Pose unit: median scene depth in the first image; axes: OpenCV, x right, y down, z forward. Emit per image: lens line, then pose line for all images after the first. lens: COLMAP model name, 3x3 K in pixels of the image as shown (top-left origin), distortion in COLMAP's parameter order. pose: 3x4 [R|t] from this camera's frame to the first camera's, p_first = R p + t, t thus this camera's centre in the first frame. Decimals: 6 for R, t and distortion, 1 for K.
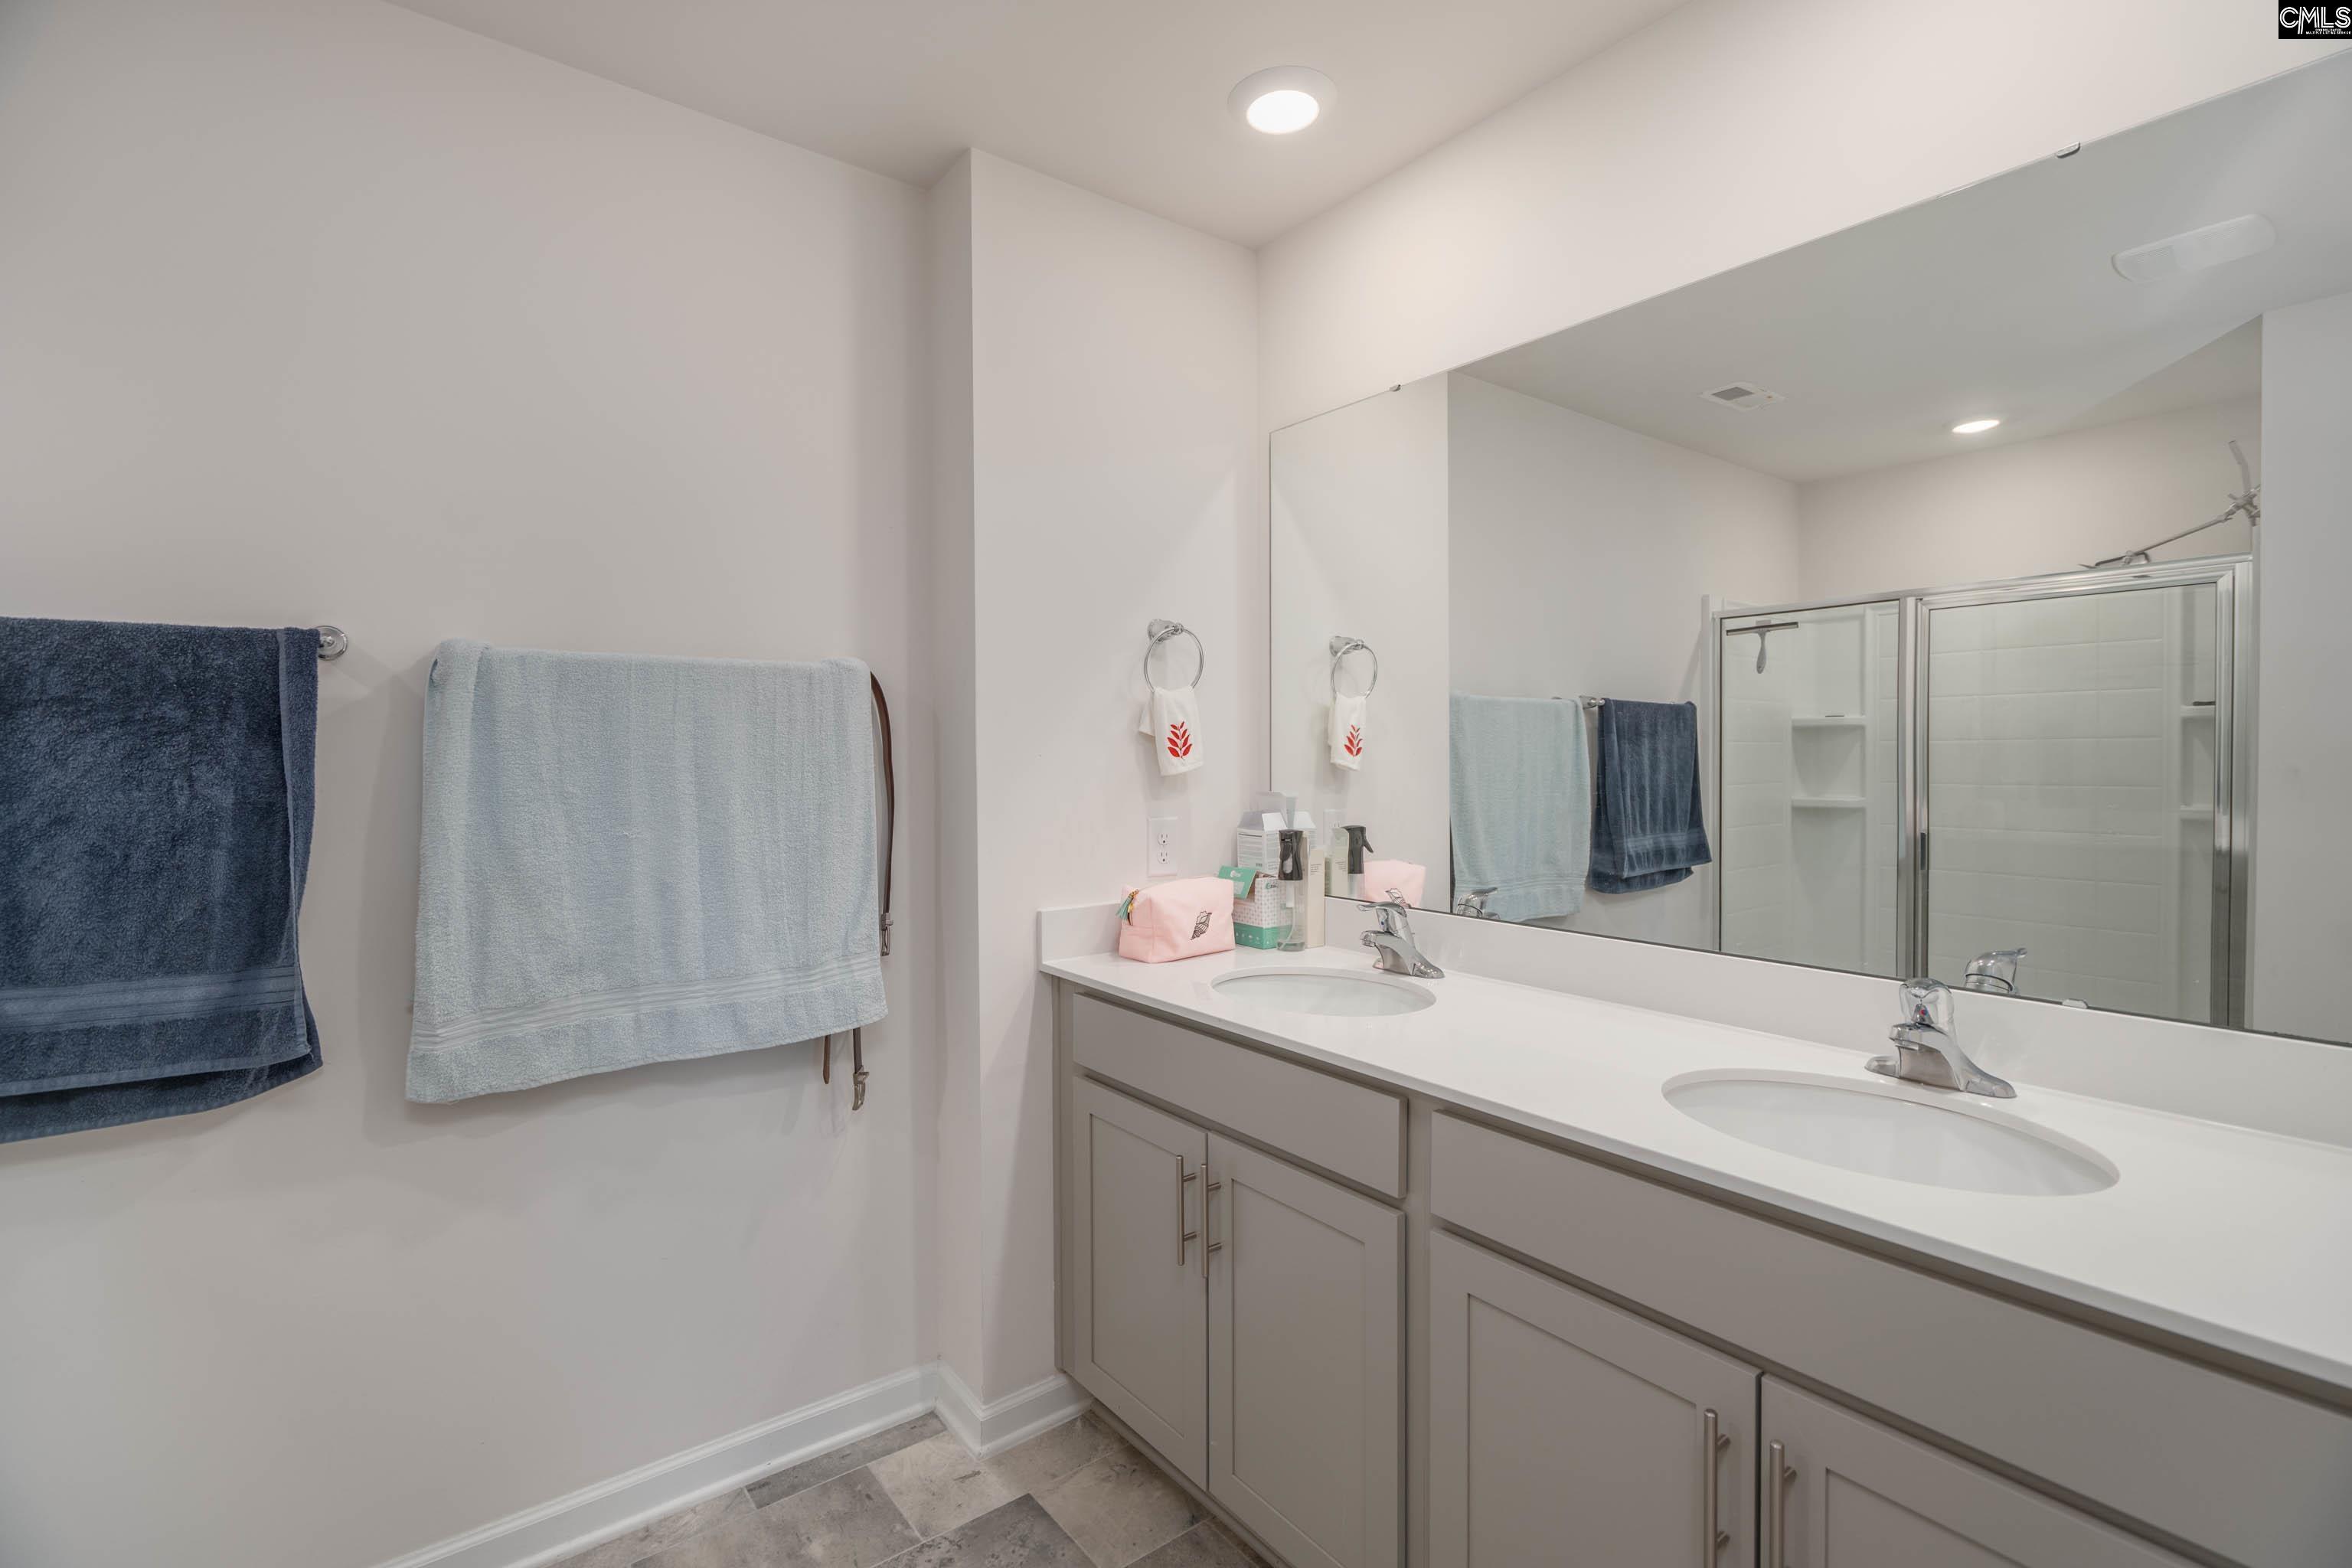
lens RADIAL K [[1052.1, 0, 1165.4], [0, 1052.1, 773.8], [0, 0, 1]] dist [-0.007538, 0.003005]
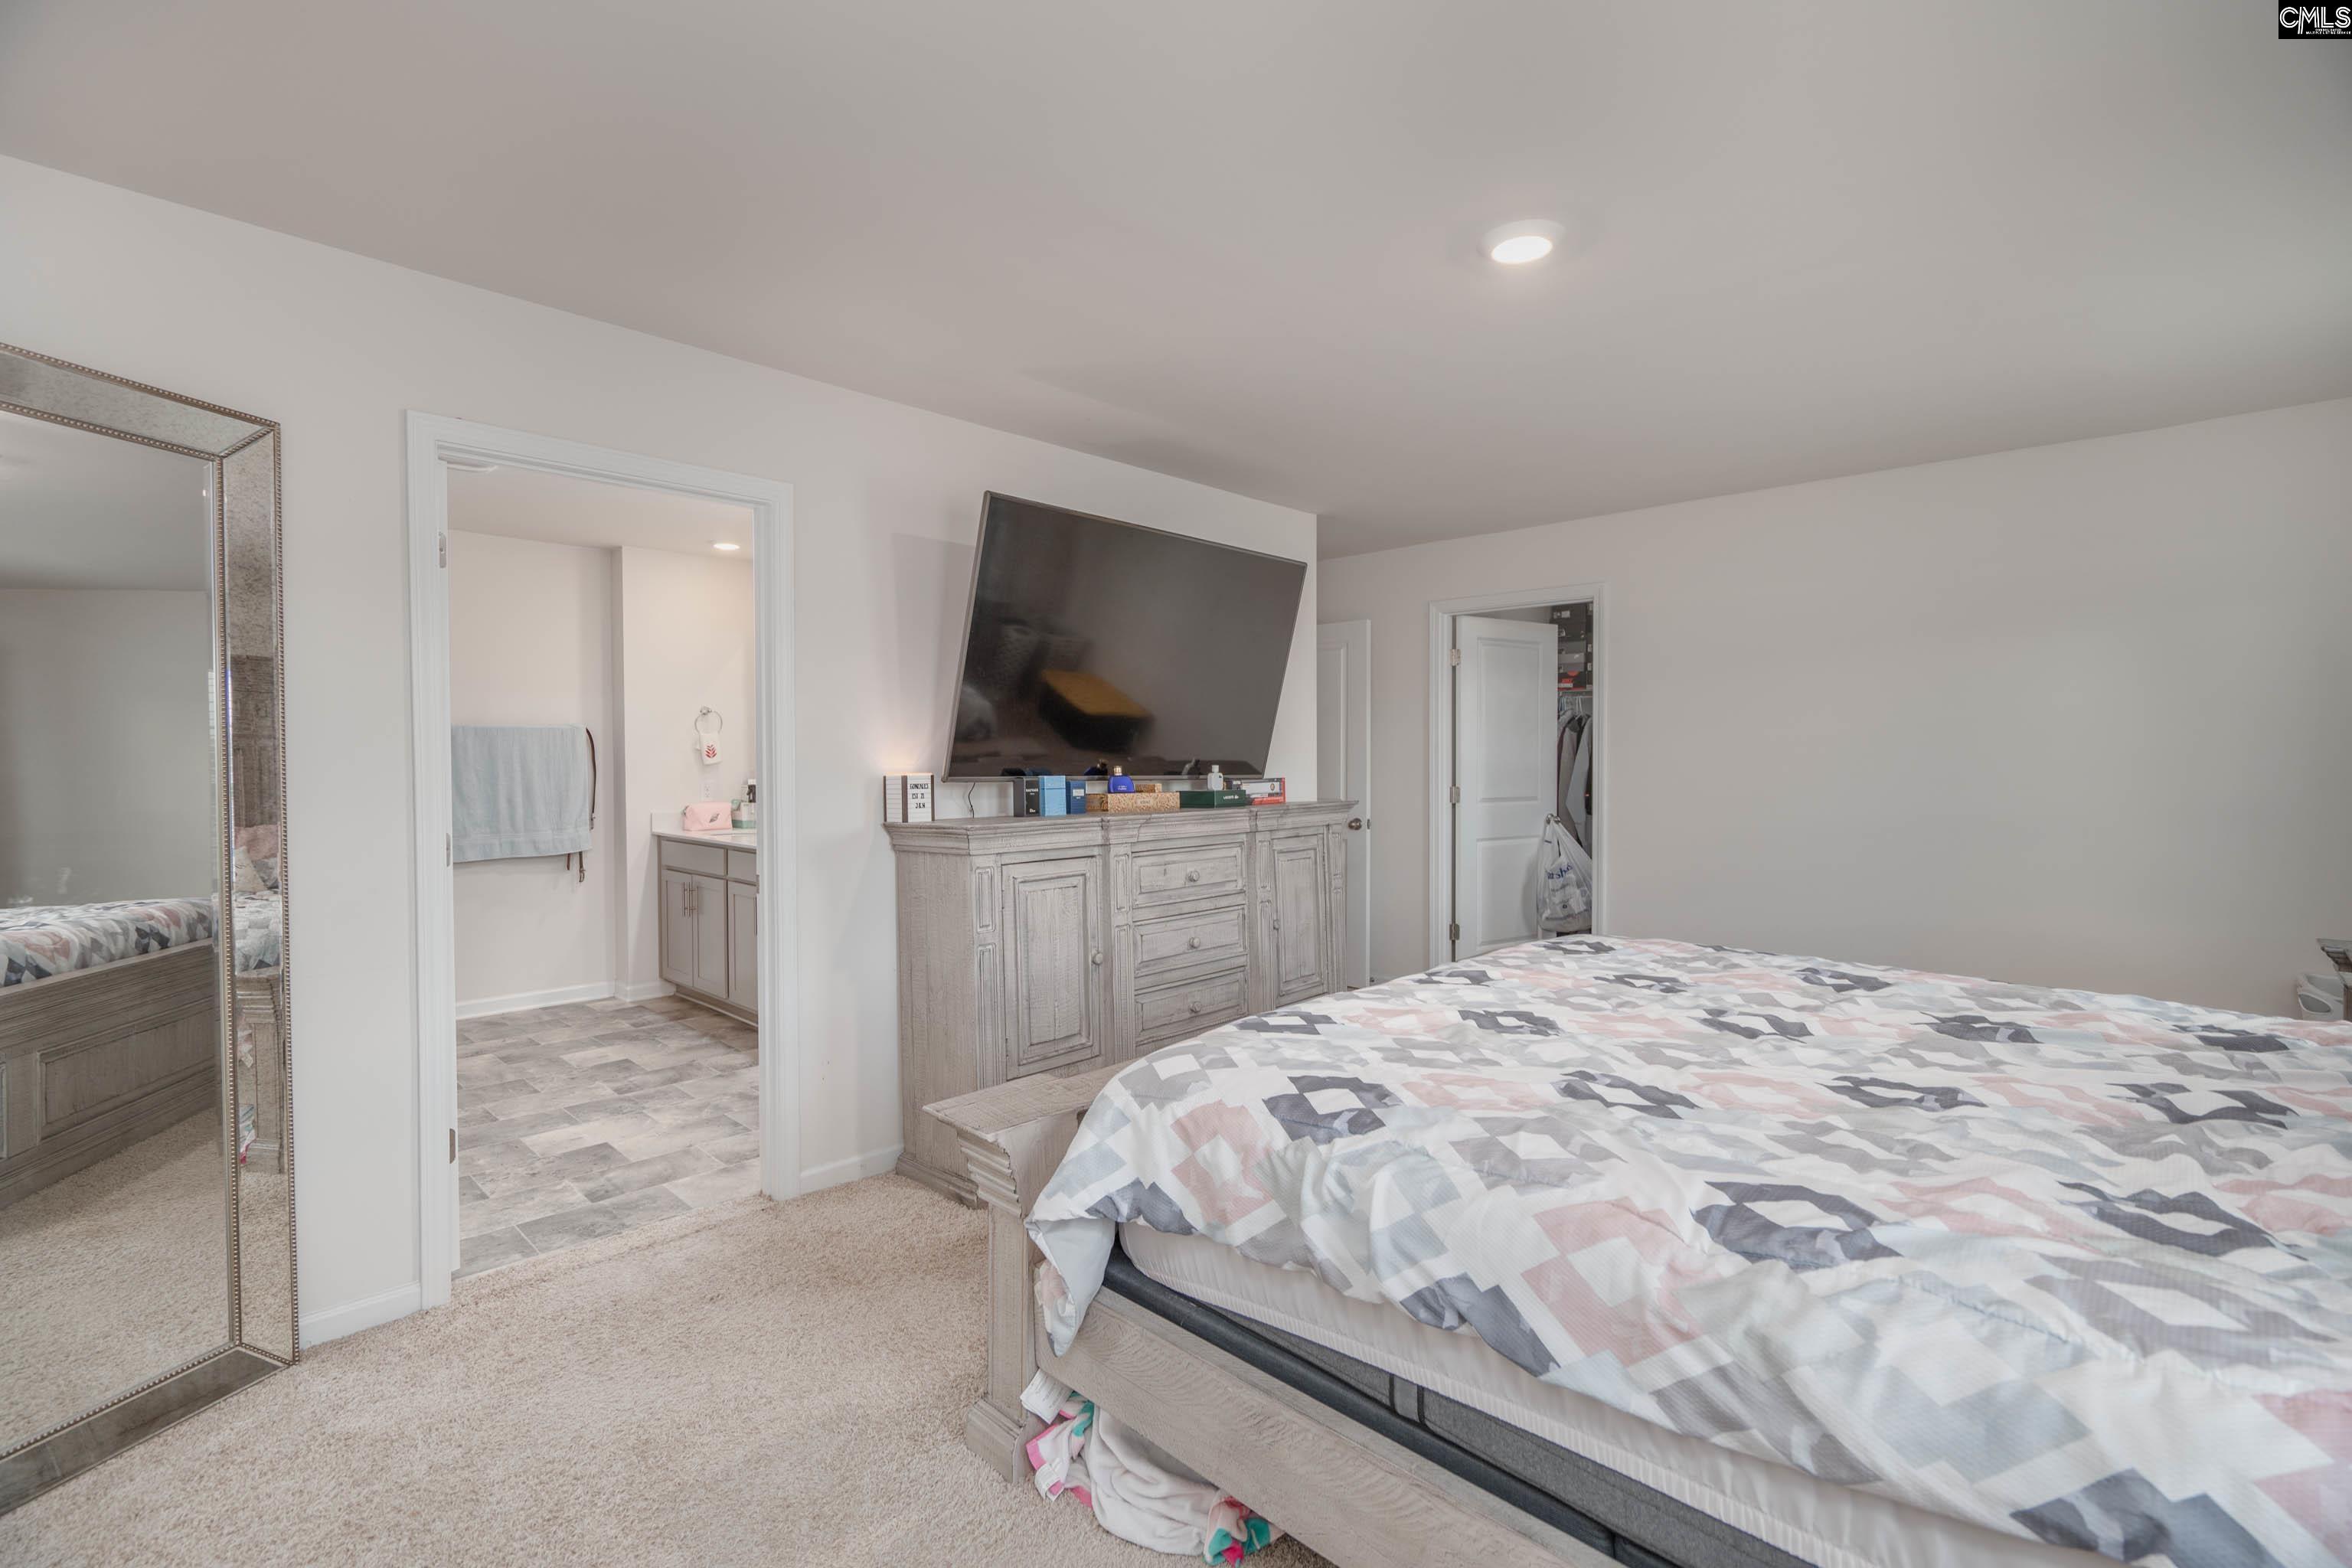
lens RADIAL K [[1052.1, 0, 1165.4], [0, 1052.1, 773.8], [0, 0, 1]] dist [-0.007538, 0.003005]
pose [[0.988718, 0.001813, 0.149779, 0.842049], [-0.001466, 0.999996, -0.002432, 0.033411], [-0.149783, 0.002185, 0.988716, -2.042834]]
